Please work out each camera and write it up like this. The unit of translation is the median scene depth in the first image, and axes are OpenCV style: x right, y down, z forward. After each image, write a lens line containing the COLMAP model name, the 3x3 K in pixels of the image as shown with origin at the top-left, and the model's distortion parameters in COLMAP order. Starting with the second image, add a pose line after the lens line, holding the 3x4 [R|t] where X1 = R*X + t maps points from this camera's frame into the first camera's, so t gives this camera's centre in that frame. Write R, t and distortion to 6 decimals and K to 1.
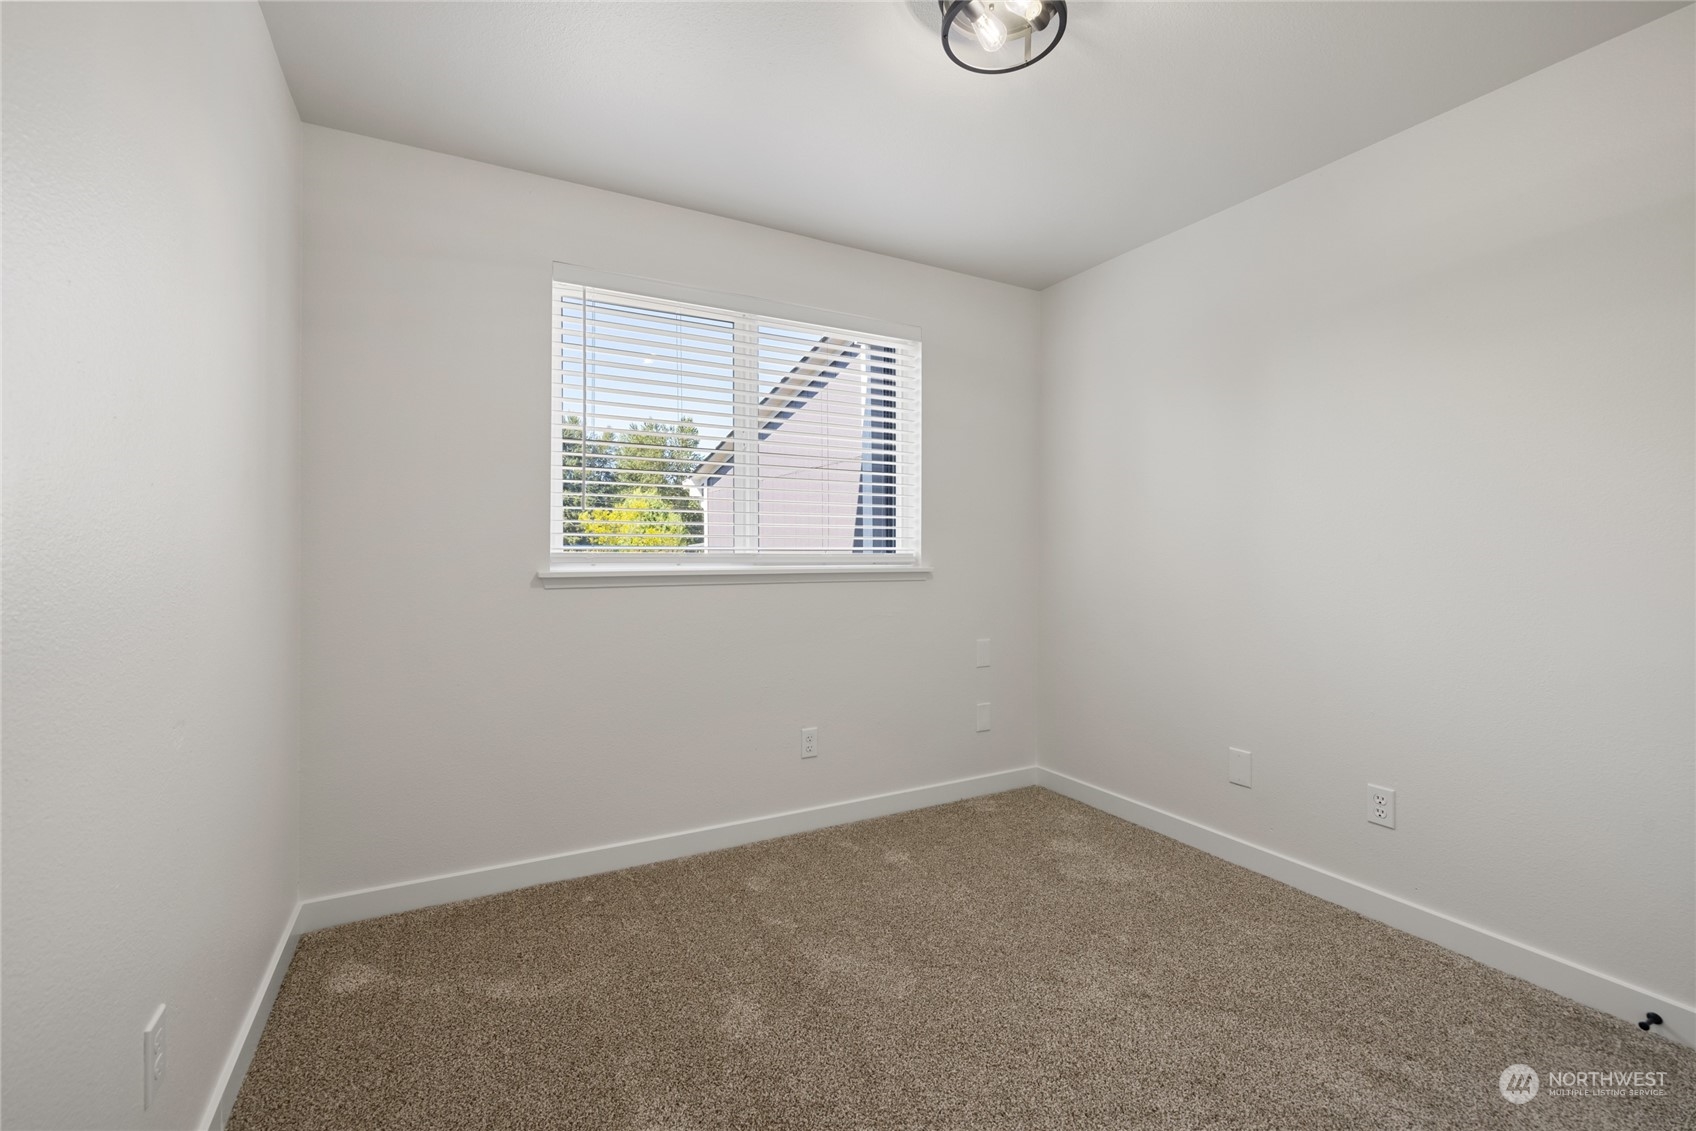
lens RADIAL K [[733.9, 0, 875.2], [0, 733.9, 562.4], [0, 0, 1]] dist [0.000610, 0.000195]
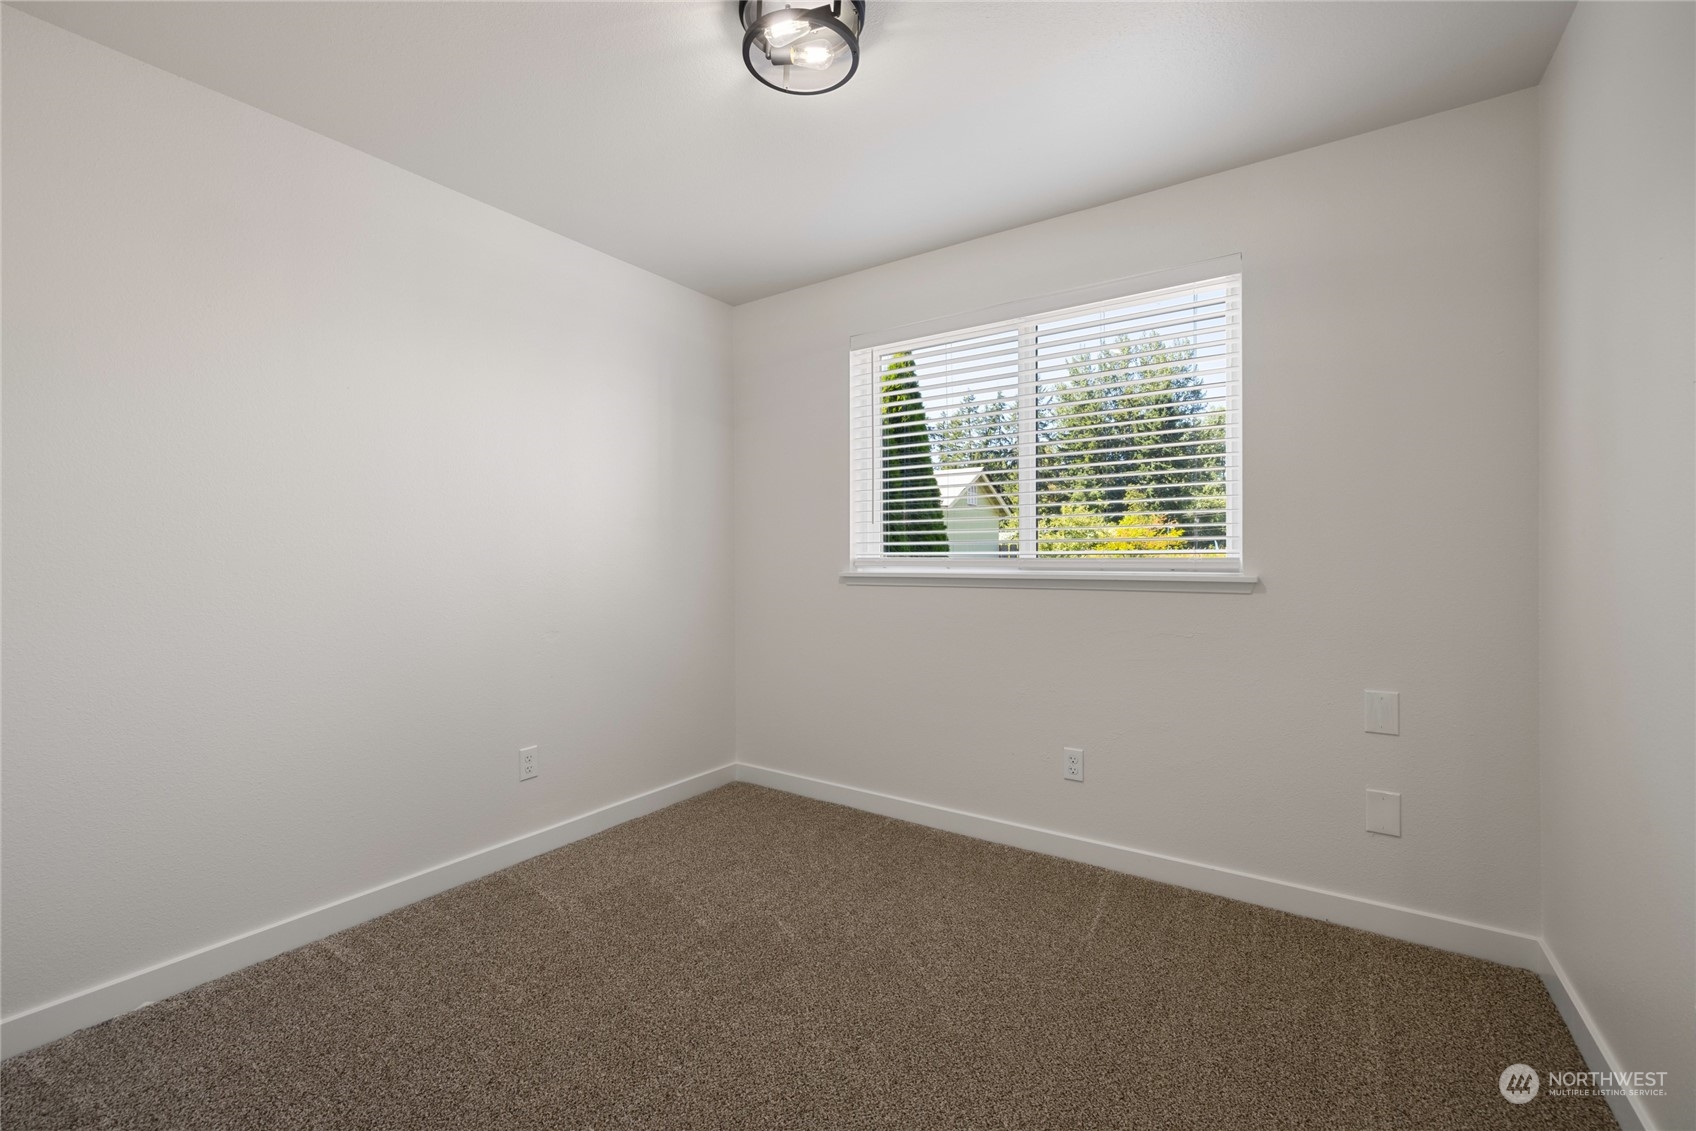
lens RADIAL K [[720.3, 0, 825.5], [0, 720.3, 568.3], [0, 0, 1]] dist [0.001136, 0.000826]
pose [[0.424124, 0.010654, -0.905541, 0.673802], [-0.009232, 0.999930, 0.007441, -0.003213], [0.905557, 0.005204, 0.424193, 0.384172]]
